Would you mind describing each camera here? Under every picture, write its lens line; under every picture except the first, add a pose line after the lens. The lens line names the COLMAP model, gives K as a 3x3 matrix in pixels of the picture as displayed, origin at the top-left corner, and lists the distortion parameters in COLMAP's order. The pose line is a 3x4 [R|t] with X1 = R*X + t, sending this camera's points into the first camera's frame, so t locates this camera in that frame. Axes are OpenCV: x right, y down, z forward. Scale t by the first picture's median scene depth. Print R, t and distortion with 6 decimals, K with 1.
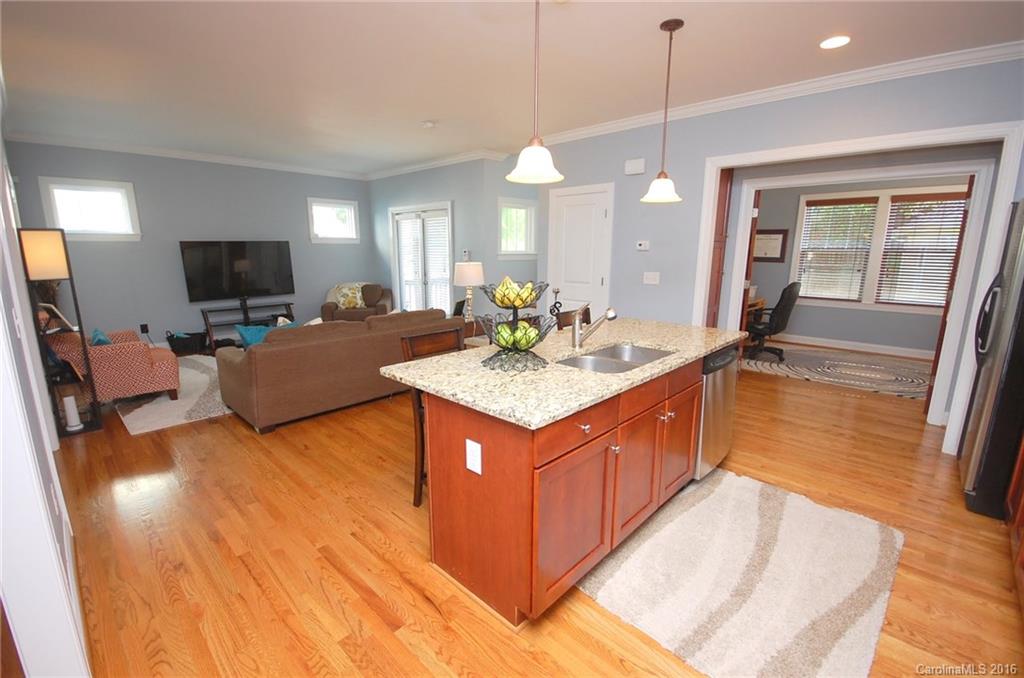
lens RADIAL K [[450.3, 0, 512.0], [0, 450.3, 339.0], [0, 0, 1]] dist [0.018044, -0.014693]
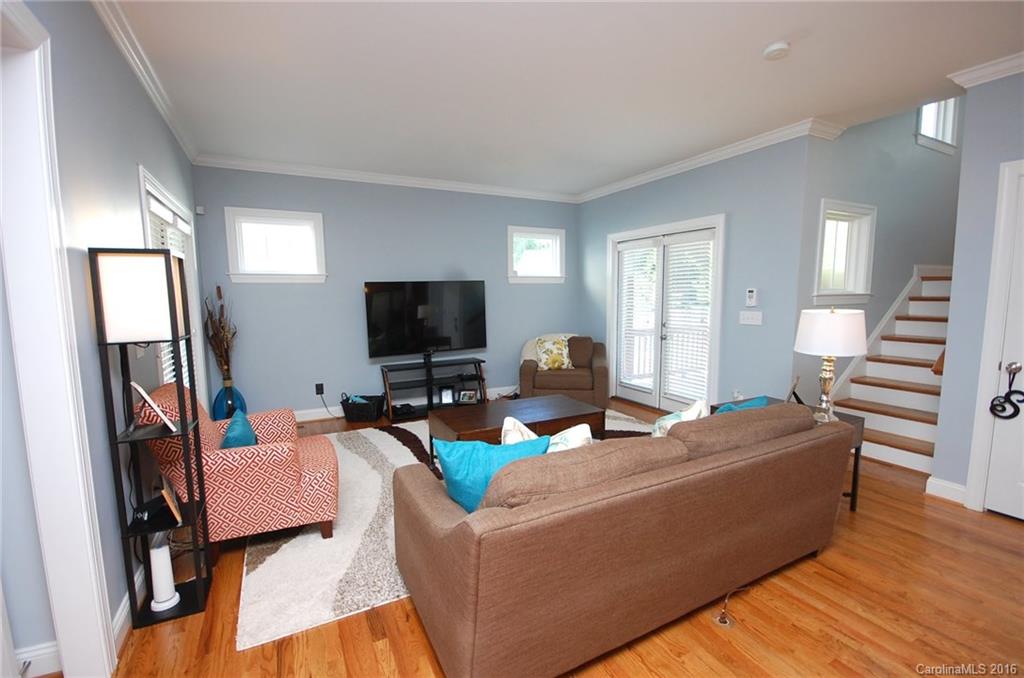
lens RADIAL K [[450.3, 0, 512.0], [0, 450.3, 339.0], [0, 0, 1]] dist [0.018044, -0.014693]
pose [[0.947240, 0.023765, -0.319642, -0.205195], [-0.054294, 0.994733, -0.086939, -0.053811], [0.315893, 0.099707, 0.943541, 0.302649]]
